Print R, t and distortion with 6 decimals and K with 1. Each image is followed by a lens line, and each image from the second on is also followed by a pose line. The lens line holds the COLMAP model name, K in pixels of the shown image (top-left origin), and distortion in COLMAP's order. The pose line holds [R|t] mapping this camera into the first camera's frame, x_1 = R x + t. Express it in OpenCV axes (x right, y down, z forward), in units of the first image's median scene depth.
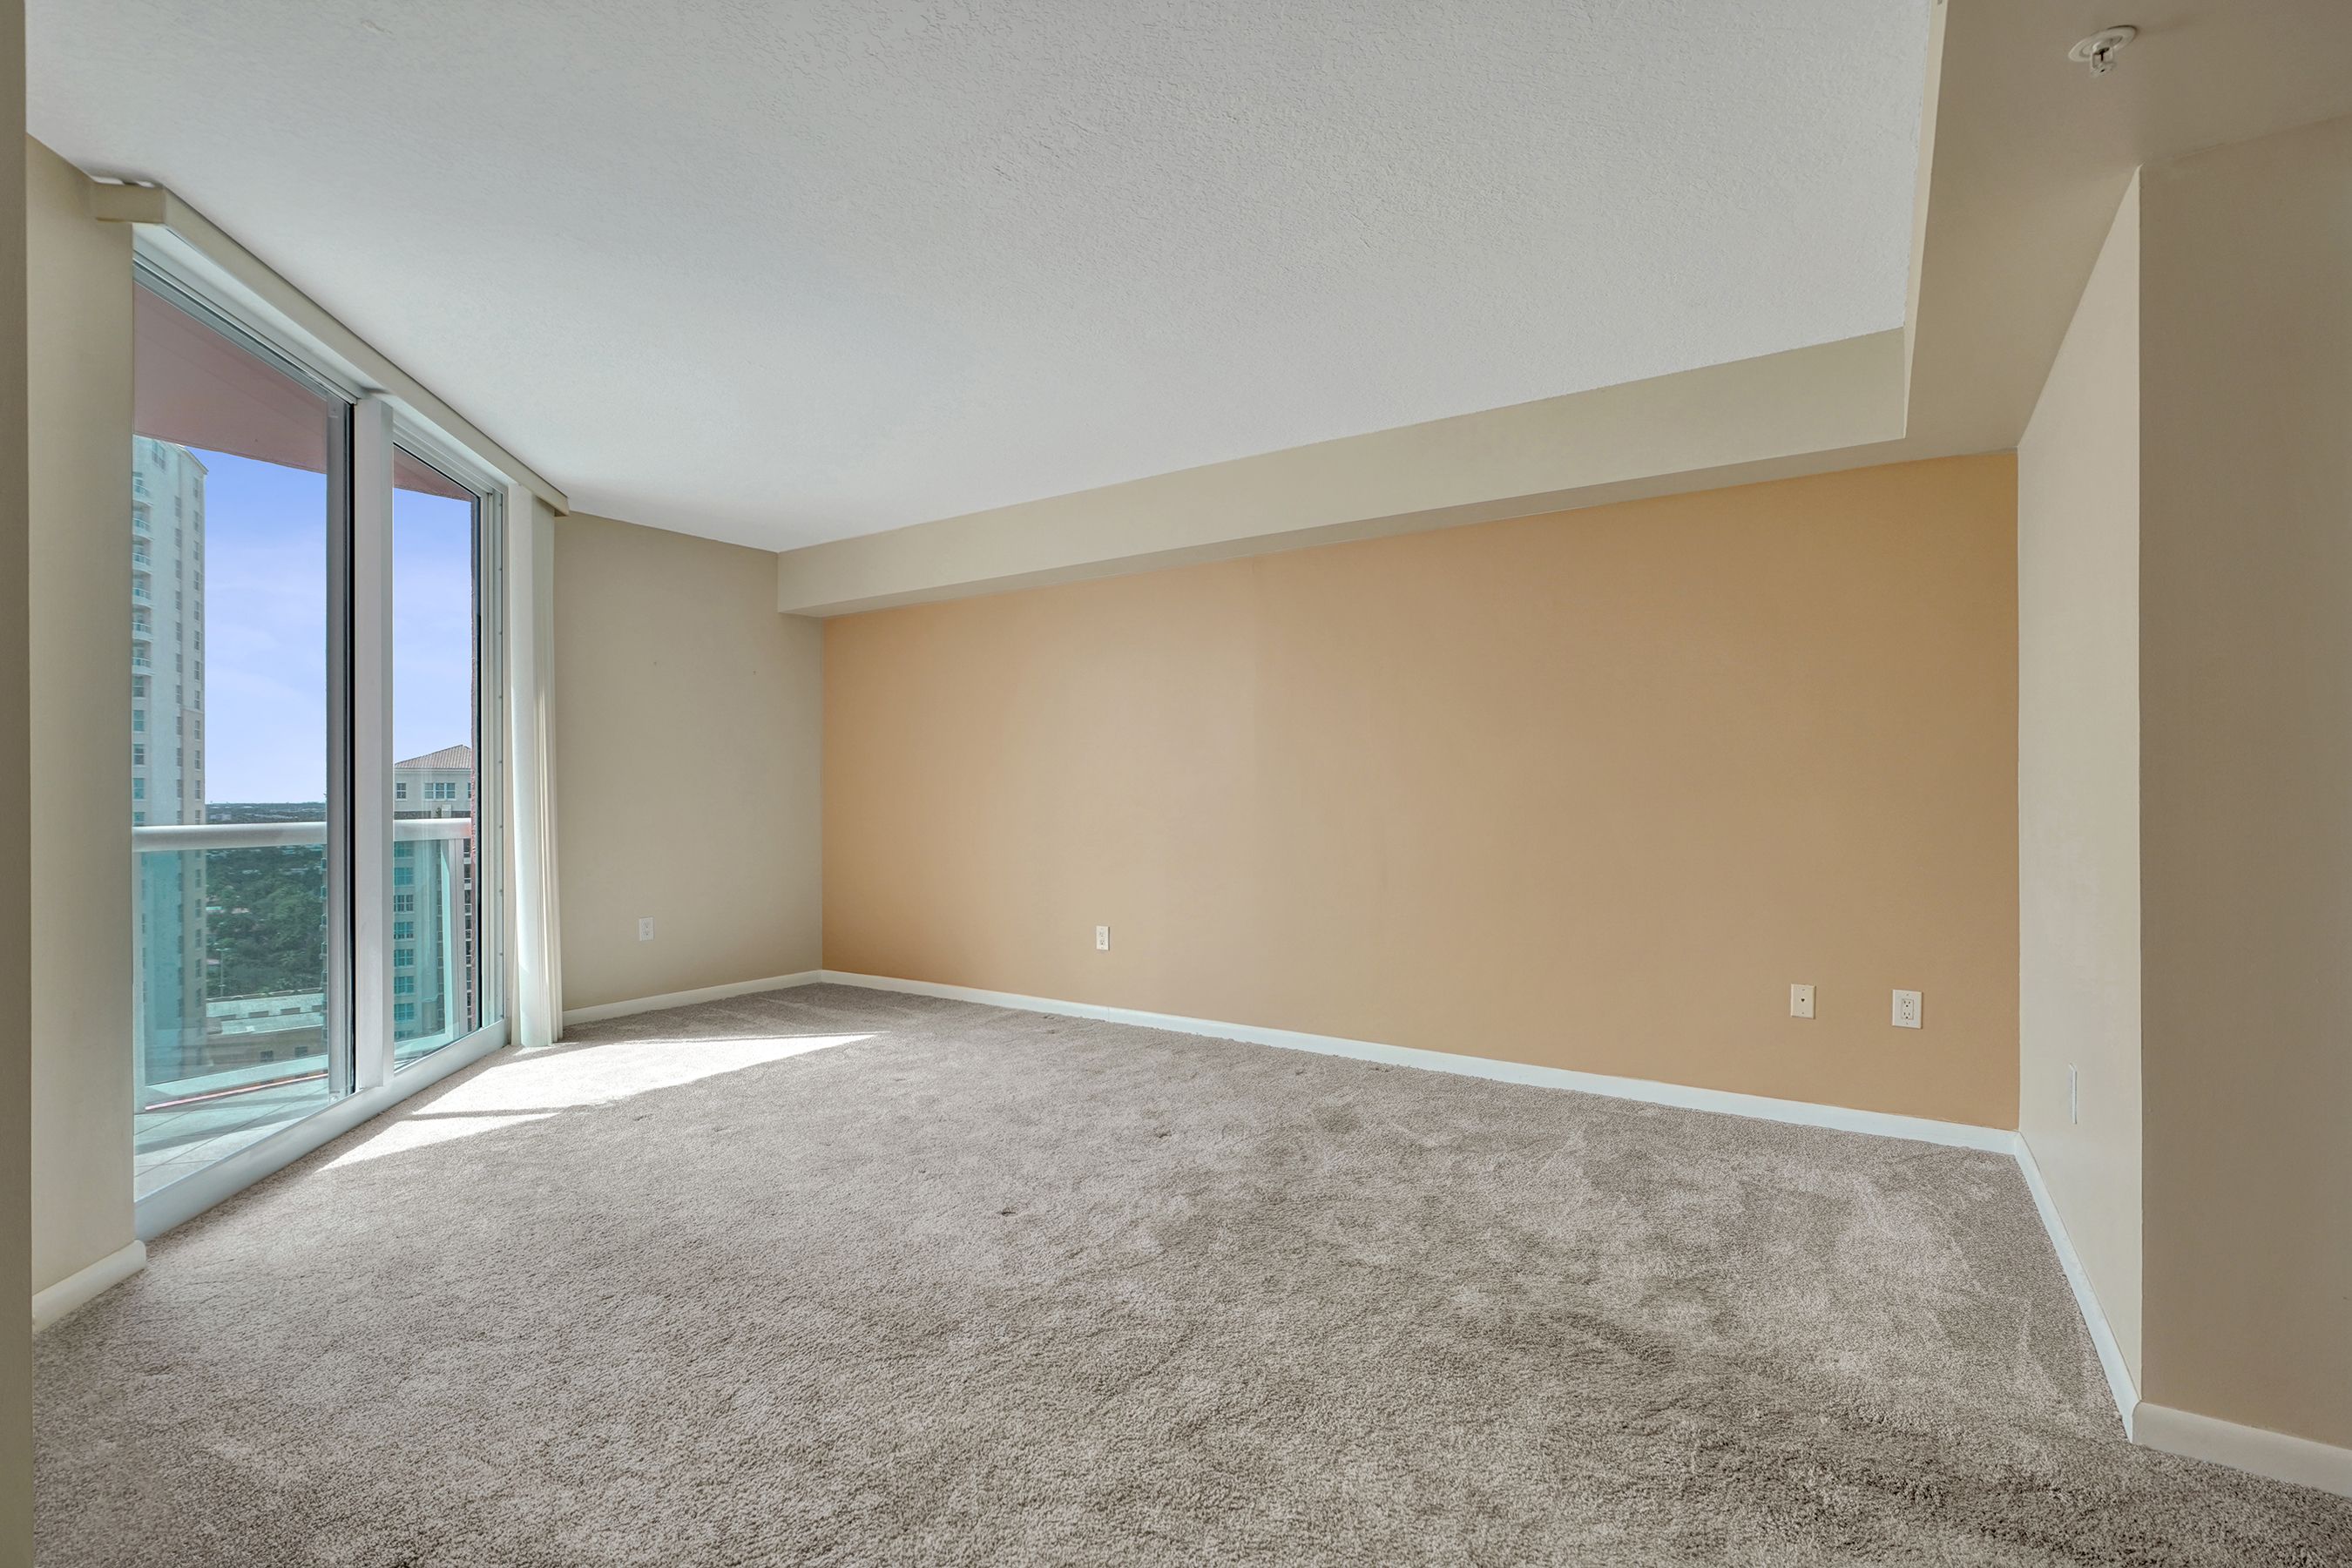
lens RADIAL K [[1050.0, 0, 1179.4], [0, 1050.0, 789.0], [0, 0, 1]] dist [-0.009083, 0.007609]
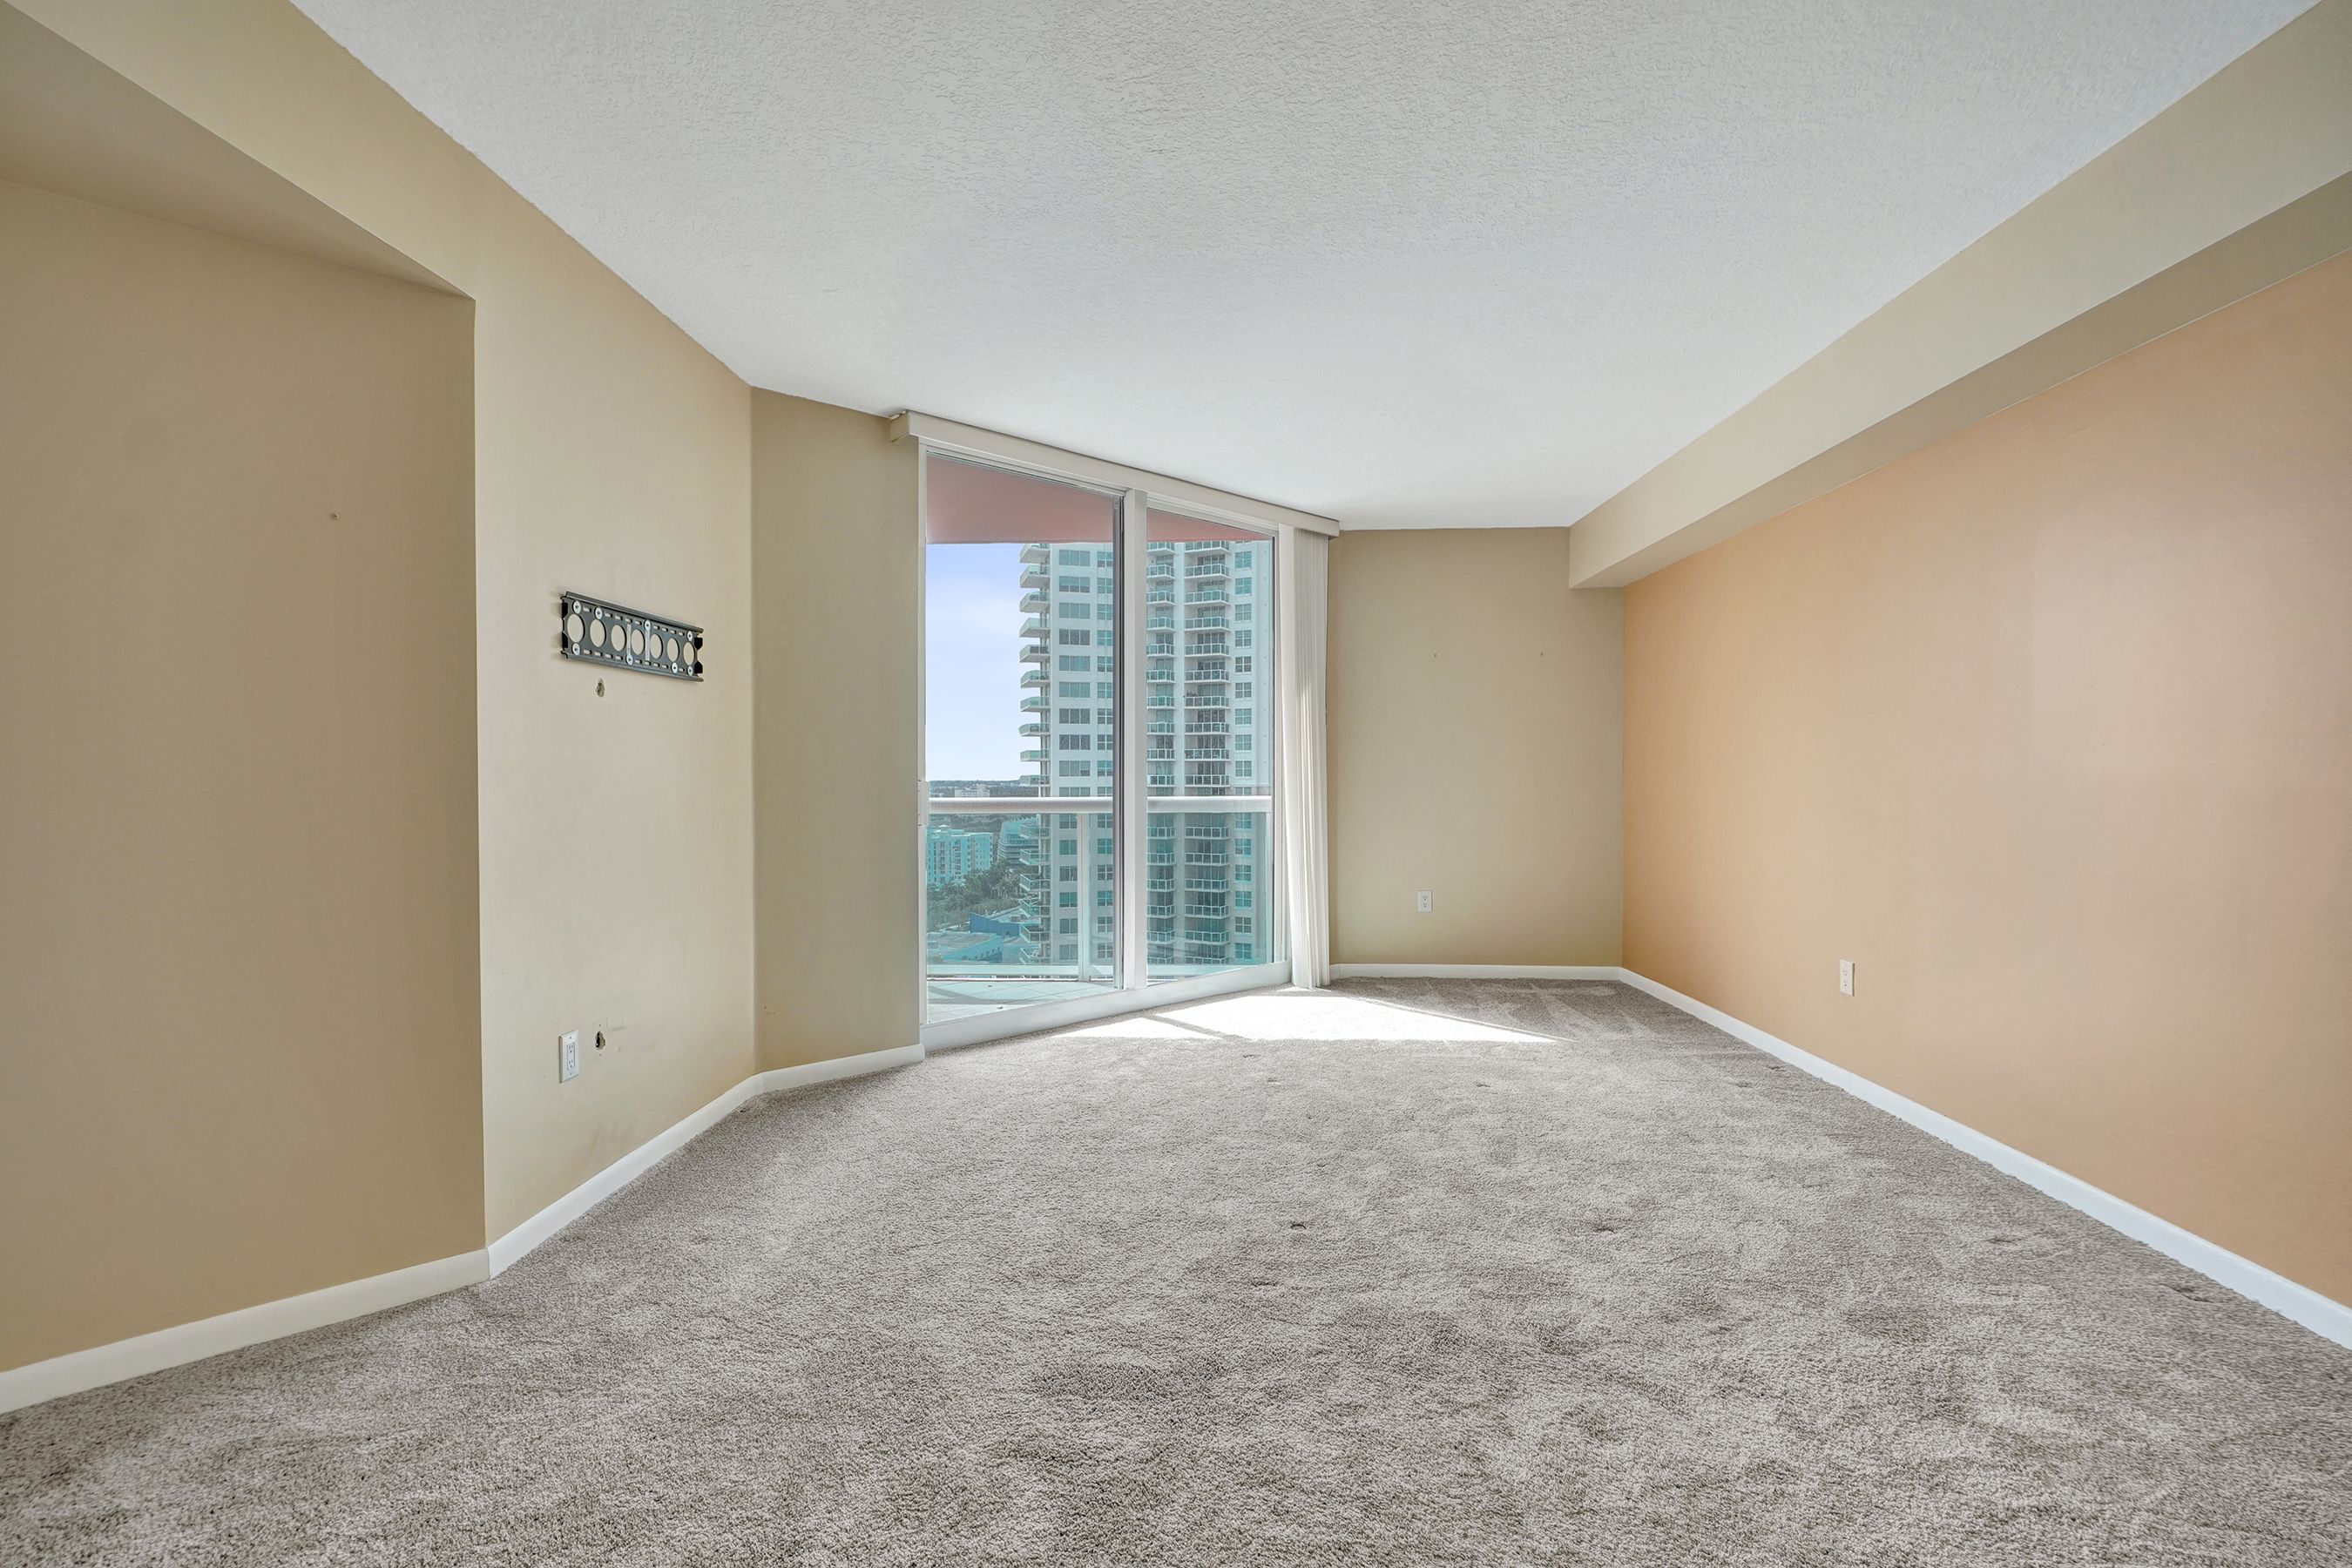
lens RADIAL K [[1061.5, 0, 1179.4], [0, 1061.5, 793.8], [0, 0, 1]] dist [-0.001159, -0.000318]
pose [[0.523309, 0.017252, -0.851968, 0.347992], [0.001505, 0.999775, 0.021169, -0.002724], [0.852142, -0.012360, 0.523165, 0.245223]]
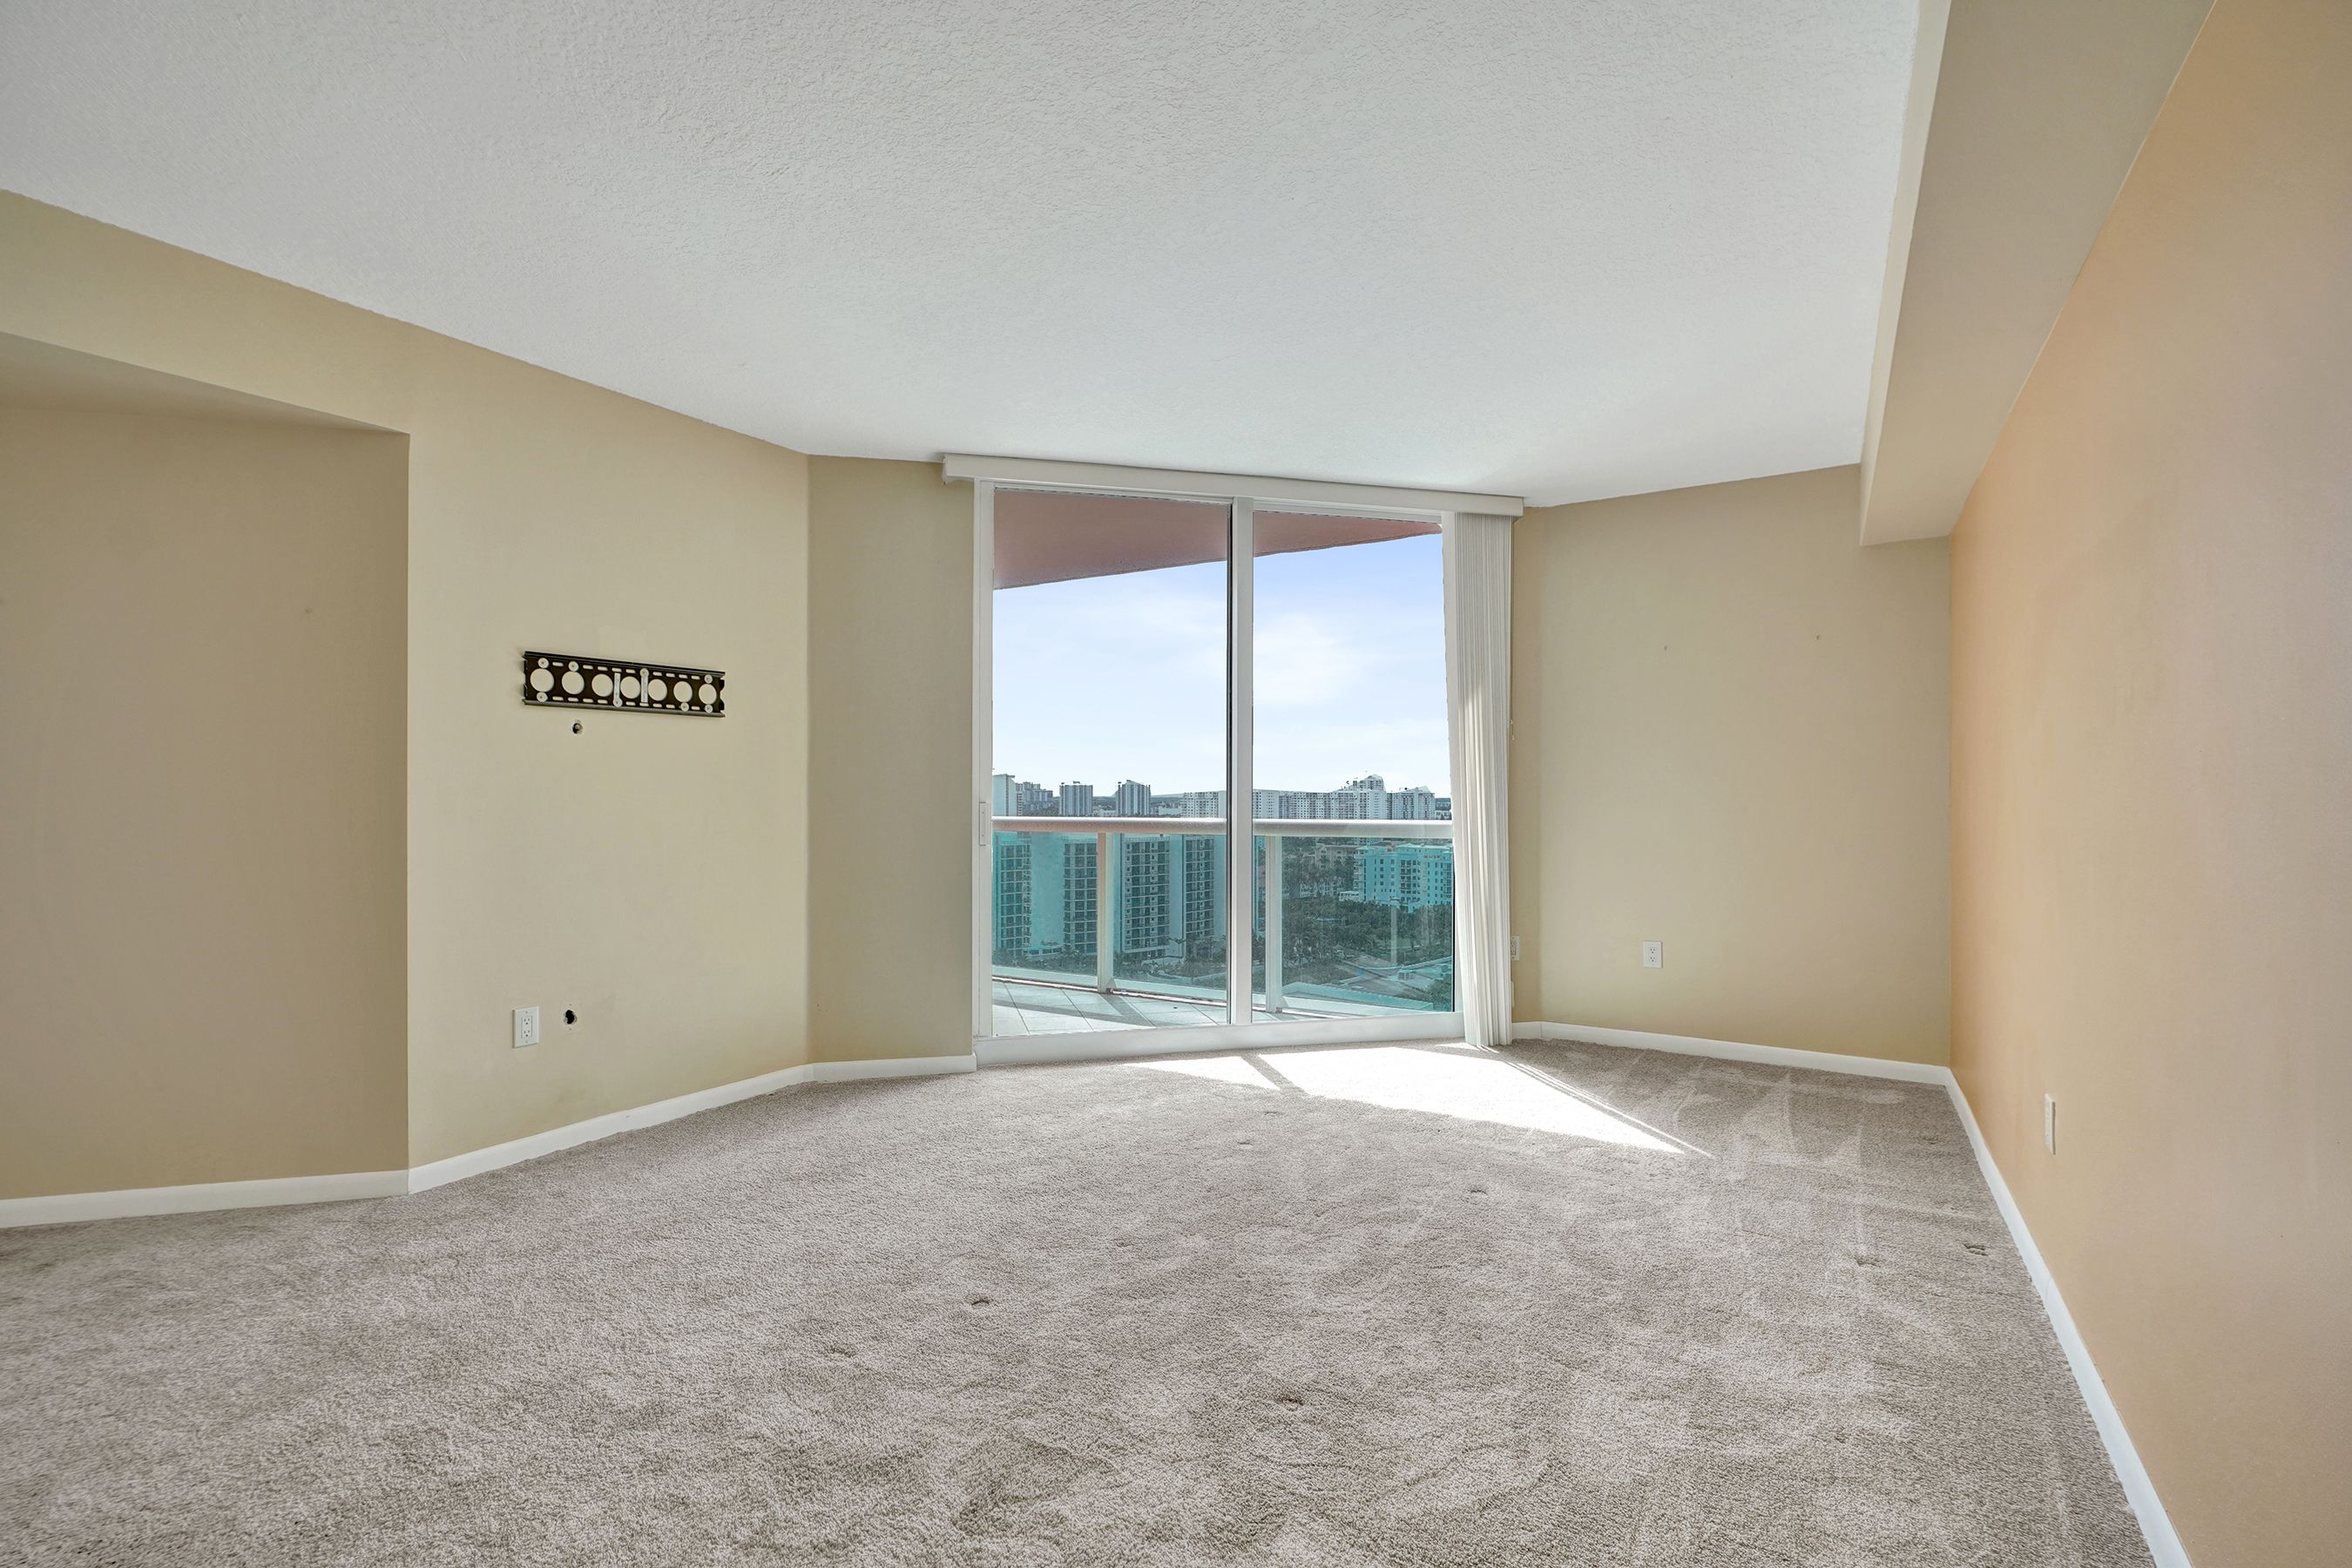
lens RADIAL K [[1058.2, 0, 1186.2], [0, 1058.2, 791.2], [0, 0, 1]] dist [-0.001445, 0.000166]
pose [[0.048765, -0.000162, -0.998810, 0.414562], [0.003220, 0.999995, -0.000005, -0.004876], [0.998805, -0.003216, 0.048765, 0.671193]]
